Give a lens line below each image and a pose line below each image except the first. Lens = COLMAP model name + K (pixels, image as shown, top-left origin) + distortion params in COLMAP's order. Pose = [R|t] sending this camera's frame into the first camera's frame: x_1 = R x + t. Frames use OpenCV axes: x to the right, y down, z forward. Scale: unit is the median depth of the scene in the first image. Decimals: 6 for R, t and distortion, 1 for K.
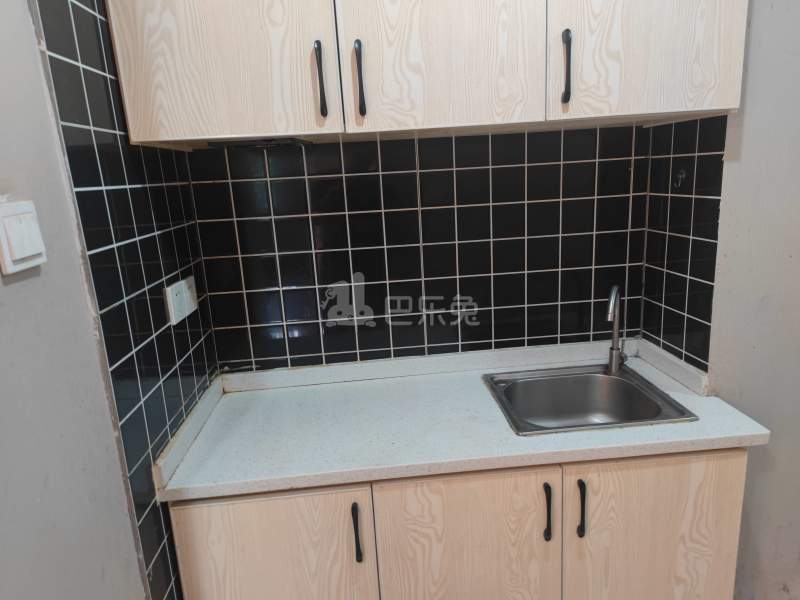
lens RADIAL K [[553.3, 0, 400.0], [0, 553.3, 300.0], [0, 0, 1]] dist [0.064911, -0.049718]
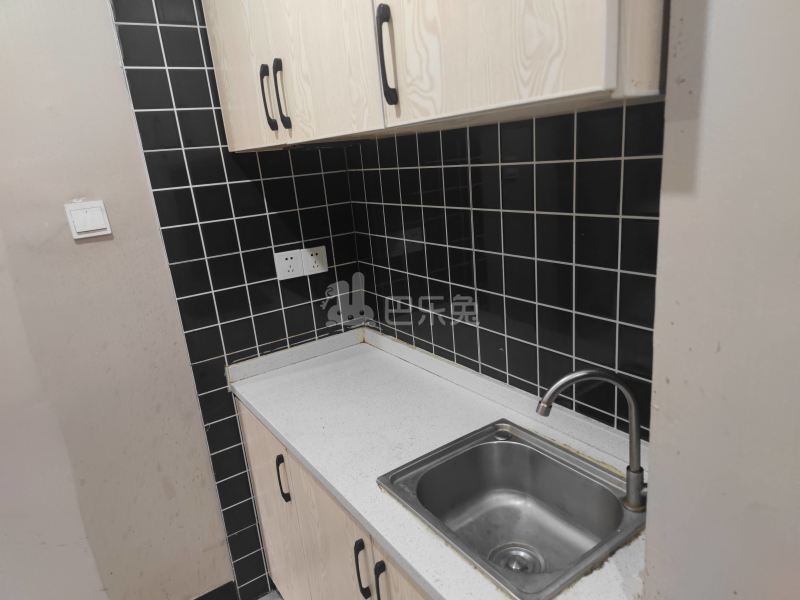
lens RADIAL K [[553.3, 0, 400.0], [0, 553.3, 300.0], [0, 0, 1]] dist [0.064911, -0.049718]
pose [[0.474430, 0.243536, -0.845935, 0.915699], [-0.135728, 0.969716, 0.203050, -0.228098], [0.869767, 0.018484, 0.493117, 0.586469]]
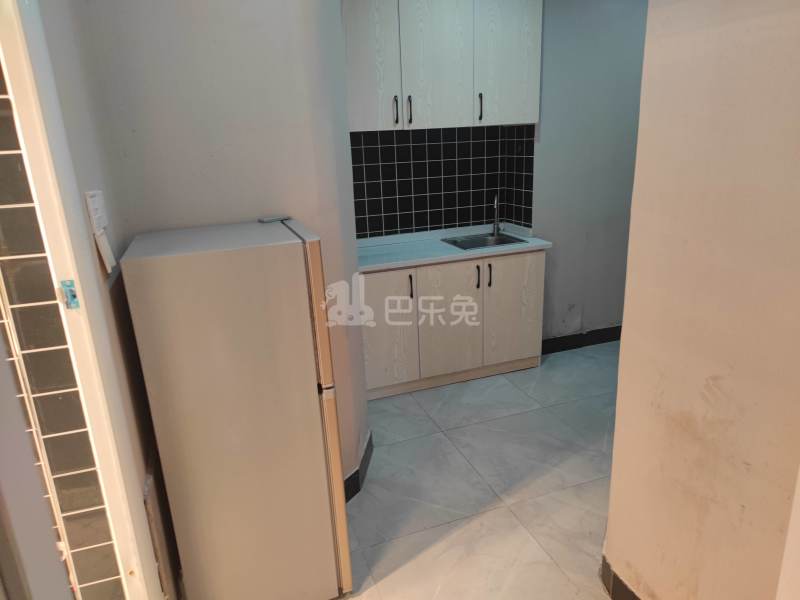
lens RADIAL K [[553.3, 0, 400.0], [0, 553.3, 300.0], [0, 0, 1]] dist [0.064911, -0.049718]
pose [[0.966220, -0.060655, 0.250481, -0.736949], [0.049041, 0.997423, 0.052358, 0.325497], [-0.253011, -0.038306, 0.966705, -1.405908]]
